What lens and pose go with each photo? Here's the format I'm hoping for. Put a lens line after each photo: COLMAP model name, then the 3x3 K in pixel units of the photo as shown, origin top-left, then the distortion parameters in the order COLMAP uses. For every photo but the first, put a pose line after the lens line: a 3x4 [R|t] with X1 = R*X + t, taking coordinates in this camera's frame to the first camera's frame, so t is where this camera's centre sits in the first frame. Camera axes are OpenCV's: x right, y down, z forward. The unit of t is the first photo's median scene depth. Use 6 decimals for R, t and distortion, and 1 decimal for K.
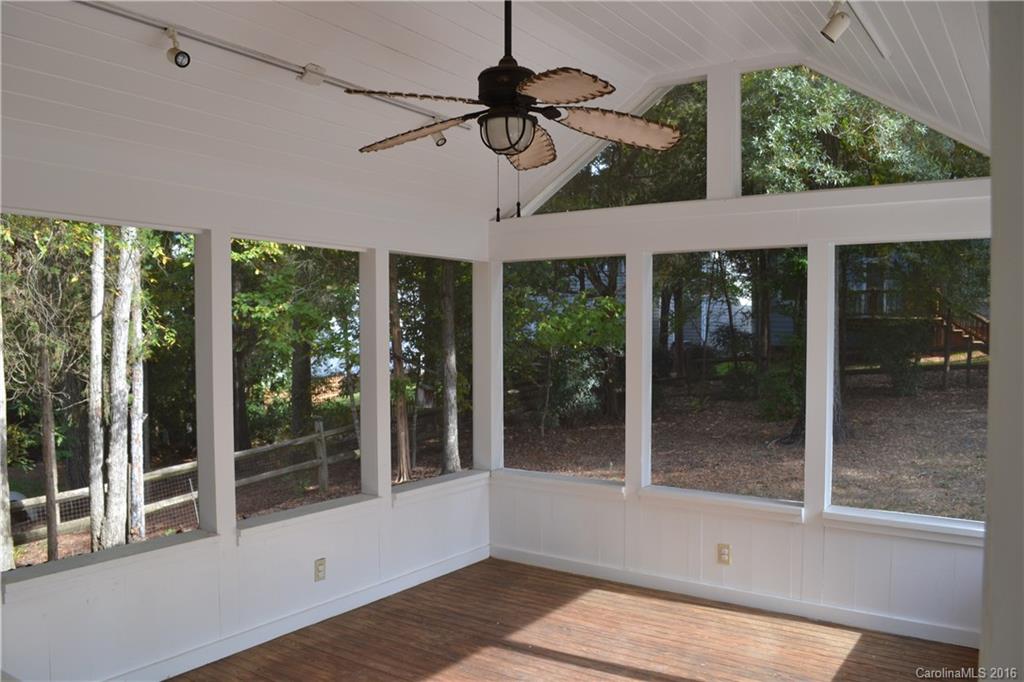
lens RADIAL K [[819.7, 0, 506.1], [0, 819.7, 350.4], [0, 0, 1]] dist [-0.080839, 0.014462]
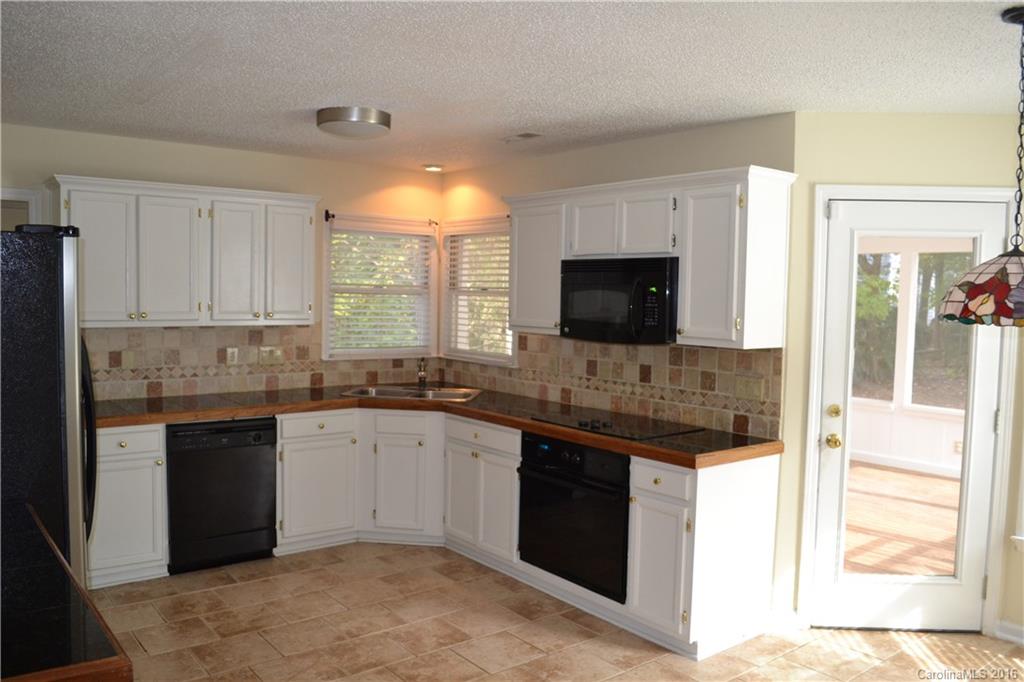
lens RADIAL K [[819.7, 0, 506.1], [0, 819.7, 350.4], [0, 0, 1]] dist [-0.080839, 0.014462]
pose [[0.958433, 0.041591, -0.282269, -0.039190], [-0.030993, 0.998641, 0.041910, 0.007196], [0.283628, -0.031420, 0.958419, -0.200094]]
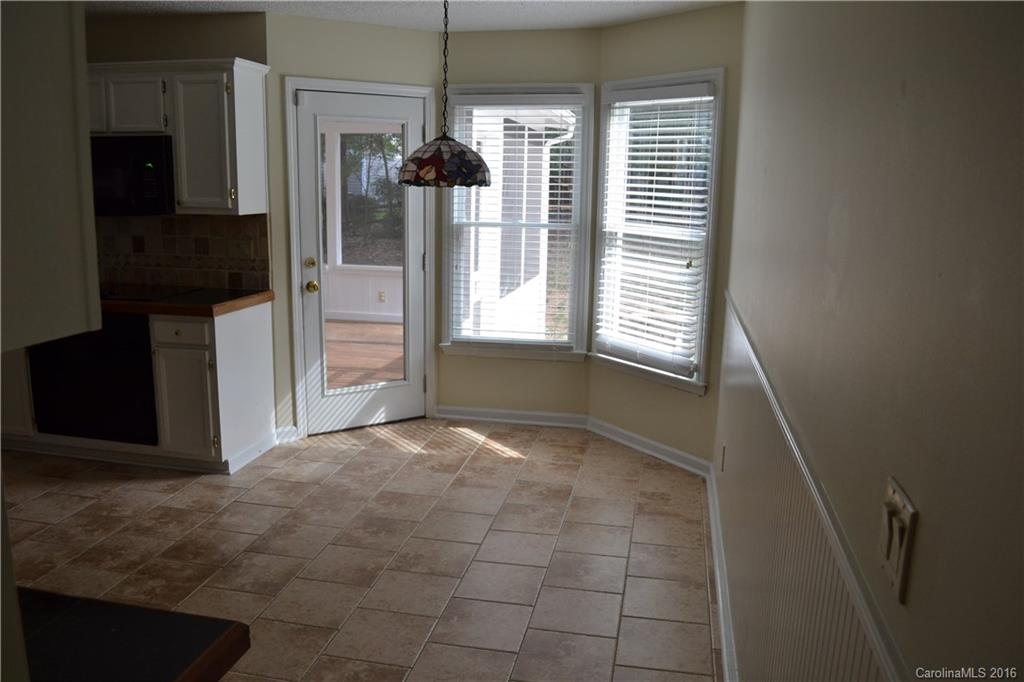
lens RADIAL K [[819.7, 0, 506.1], [0, 819.7, 350.4], [0, 0, 1]] dist [-0.080839, 0.014462]
pose [[0.917552, -0.061161, 0.392883, -0.063259], [-0.008932, 0.984679, 0.174146, 0.010341], [-0.397515, -0.163297, 0.902948, -0.243538]]
